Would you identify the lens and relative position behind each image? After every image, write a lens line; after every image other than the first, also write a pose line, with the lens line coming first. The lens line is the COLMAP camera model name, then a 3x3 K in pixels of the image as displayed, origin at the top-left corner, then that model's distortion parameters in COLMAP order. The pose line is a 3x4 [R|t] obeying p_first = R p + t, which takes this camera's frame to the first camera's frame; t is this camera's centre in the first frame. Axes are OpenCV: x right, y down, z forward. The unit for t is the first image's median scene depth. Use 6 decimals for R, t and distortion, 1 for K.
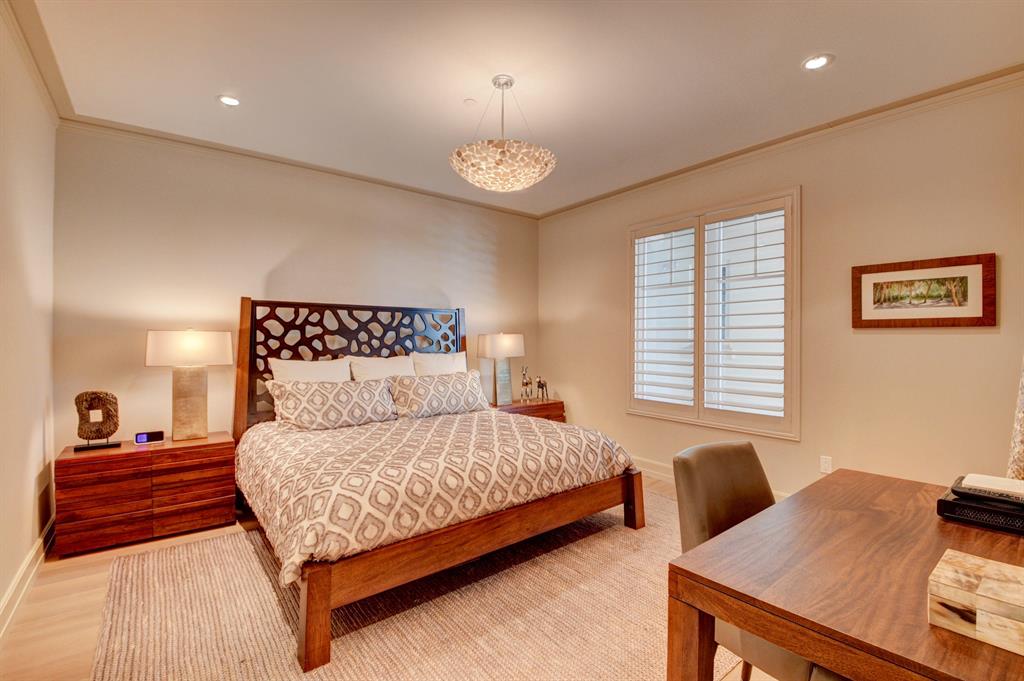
lens RADIAL K [[450.2, 0, 512.0], [0, 450.2, 340.5], [0, 0, 1]] dist [0.012650, -0.024551]
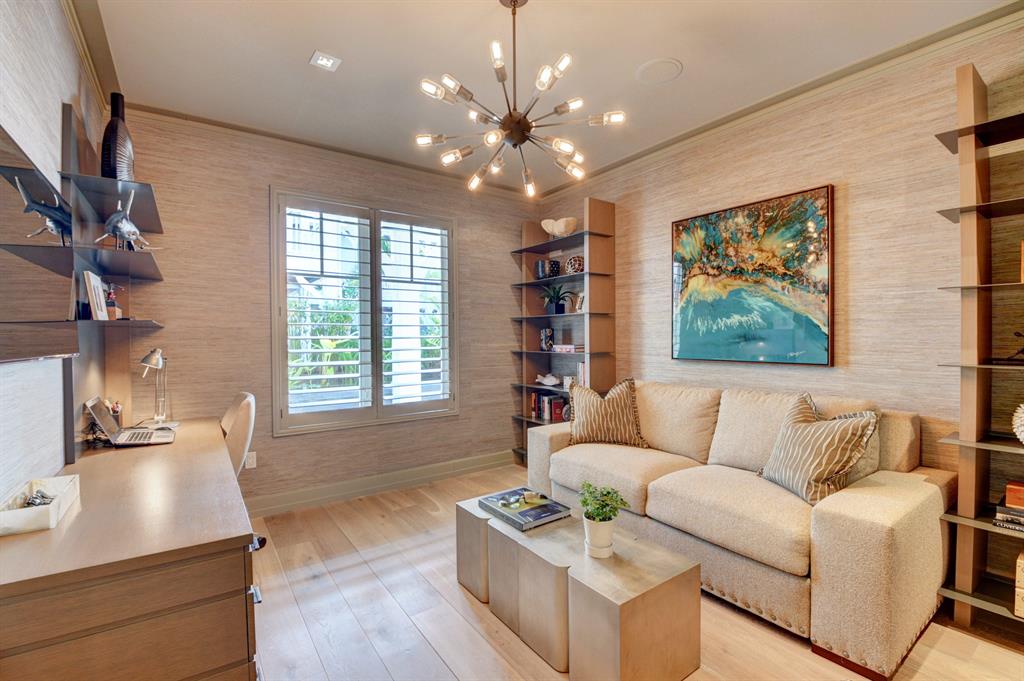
lens RADIAL K [[450.2, 0, 512.0], [0, 450.2, 340.5], [0, 0, 1]] dist [0.012650, -0.024551]
pose [[0.051611, -0.010253, 0.998615, -0.545239], [0.008662, 0.999914, 0.009819, -0.001853], [-0.998630, 0.008143, 0.051696, 0.664657]]
